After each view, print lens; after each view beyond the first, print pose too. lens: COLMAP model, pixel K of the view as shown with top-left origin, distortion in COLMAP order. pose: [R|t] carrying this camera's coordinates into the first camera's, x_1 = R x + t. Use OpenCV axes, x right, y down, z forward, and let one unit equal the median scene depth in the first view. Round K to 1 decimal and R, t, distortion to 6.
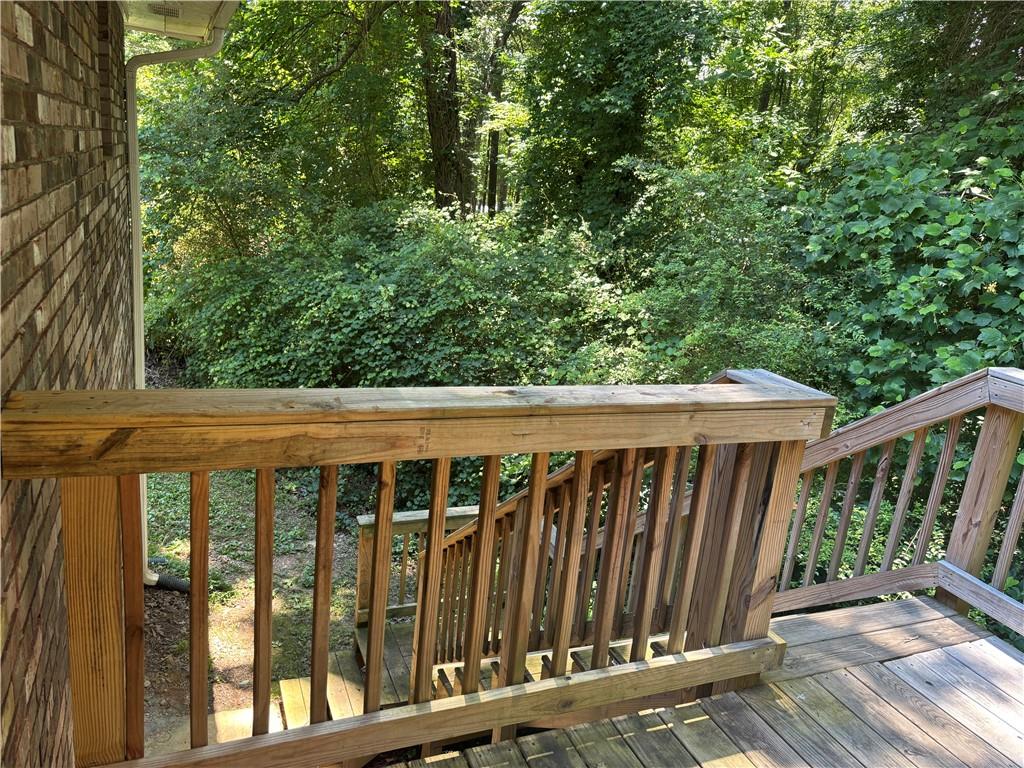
lens RADIAL K [[785.0, 0, 517.8], [0, 785.0, 386.8], [0, 0, 1]] dist [0.052684, -0.062518]
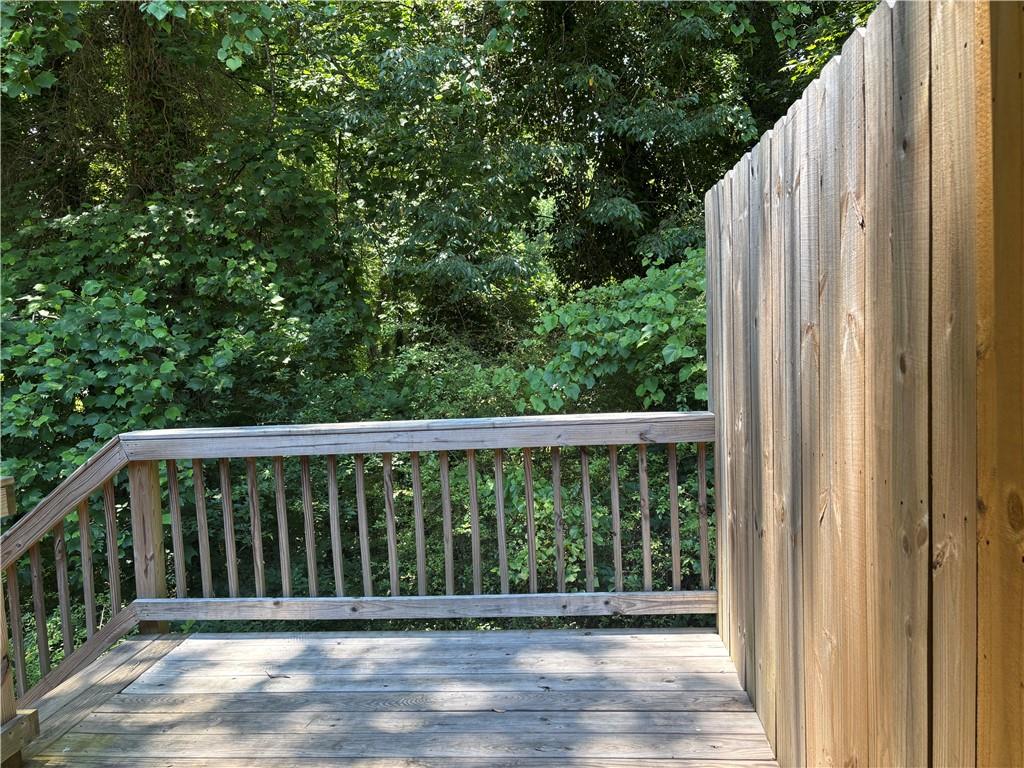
lens RADIAL K [[785.0, 0, 517.8], [0, 785.0, 386.8], [0, 0, 1]] dist [0.052684, -0.062518]
pose [[0.482257, -0.187834, 0.855655, -0.078099], [0.320780, 0.946768, 0.027040, 0.035942], [-0.815186, 0.261437, 0.516839, -0.088714]]
